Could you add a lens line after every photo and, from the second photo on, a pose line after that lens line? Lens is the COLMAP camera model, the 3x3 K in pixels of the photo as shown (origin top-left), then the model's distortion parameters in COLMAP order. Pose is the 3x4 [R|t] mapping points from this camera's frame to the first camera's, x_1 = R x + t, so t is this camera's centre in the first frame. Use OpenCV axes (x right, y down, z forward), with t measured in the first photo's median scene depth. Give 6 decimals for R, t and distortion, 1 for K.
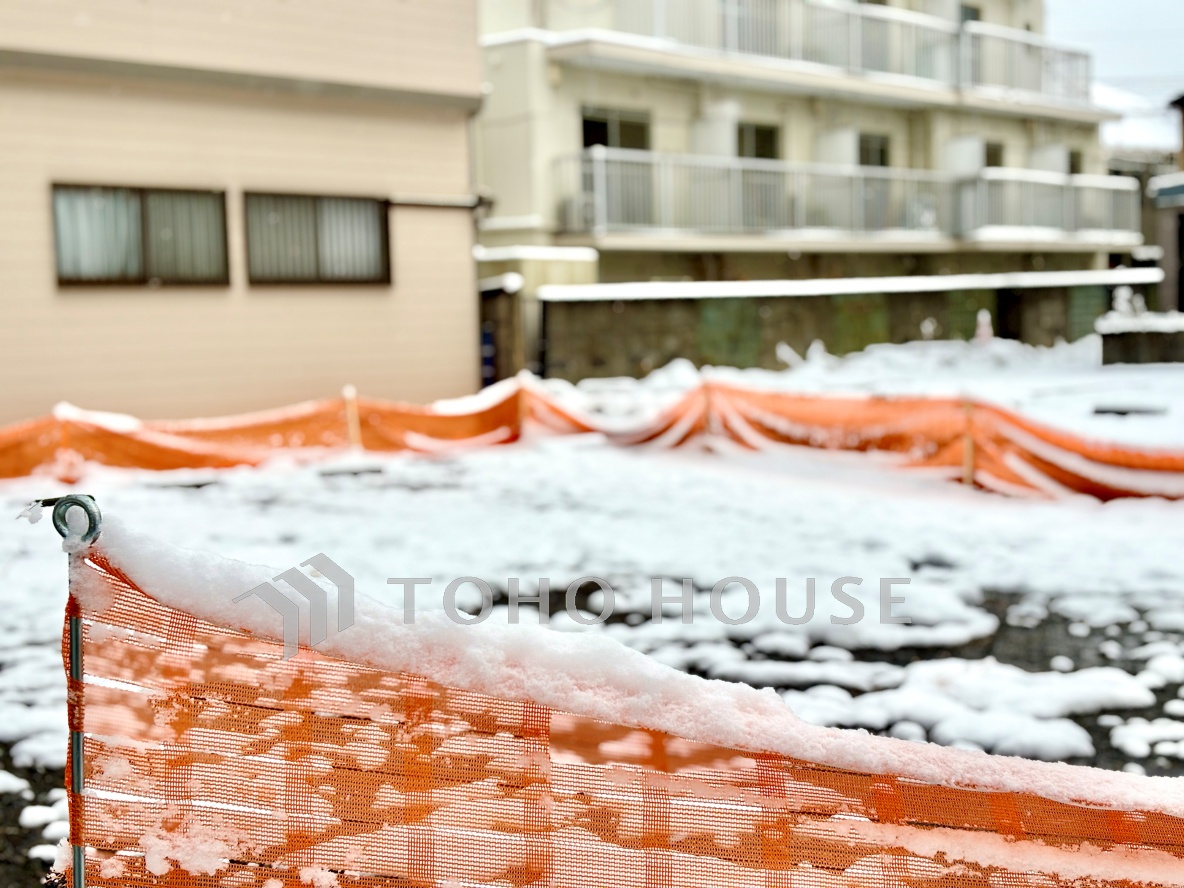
lens RADIAL K [[1902.2, 0, 592.0], [0, 1902.2, 444.0], [0, 0, 1]] dist [0.003217, -0.057377]
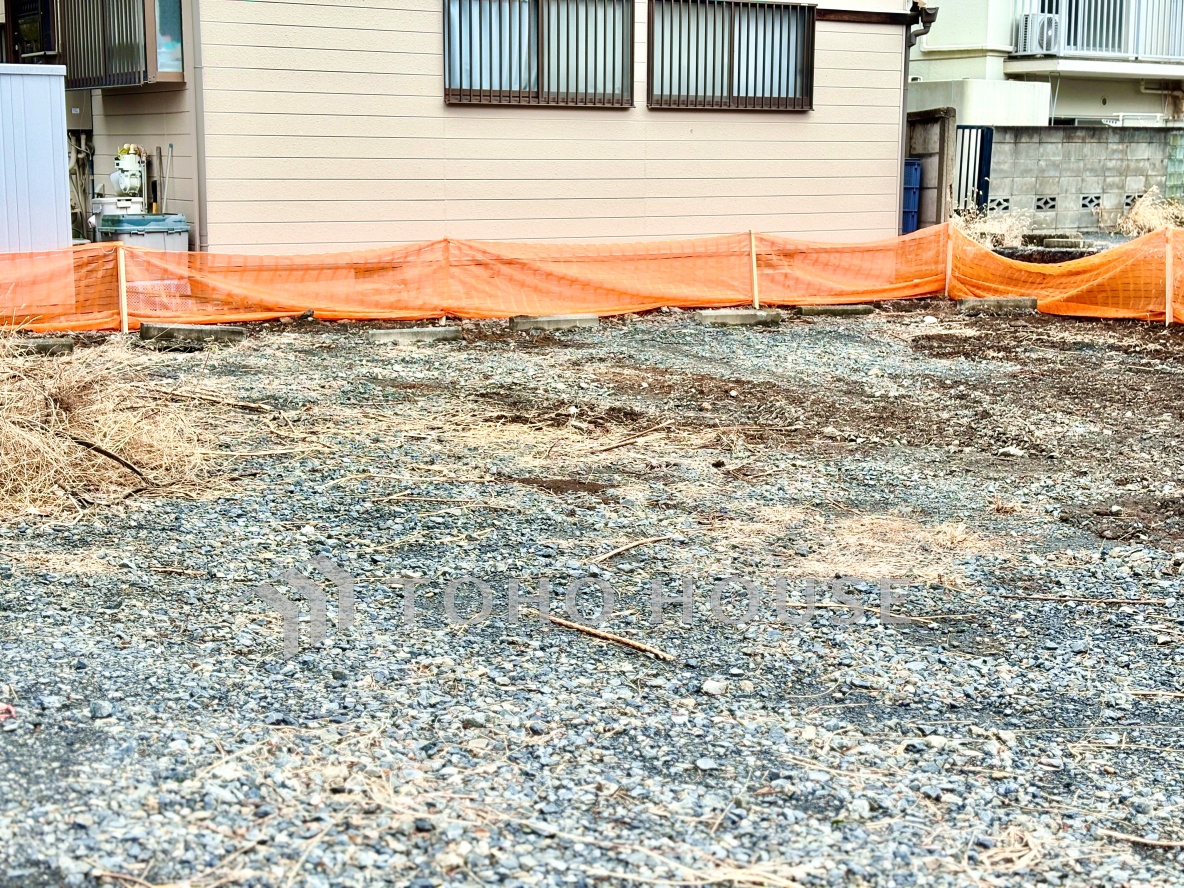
lens RADIAL K [[1769.3, 0, 592.0], [0, 1769.3, 444.0], [0, 0, 1]] dist [0.022848, 0.050122]
pose [[0.970548, 0.075867, -0.228651, -0.007339], [-0.050639, 0.992160, 0.114254, -0.020854], [0.235526, -0.099310, 0.966781, 0.180517]]
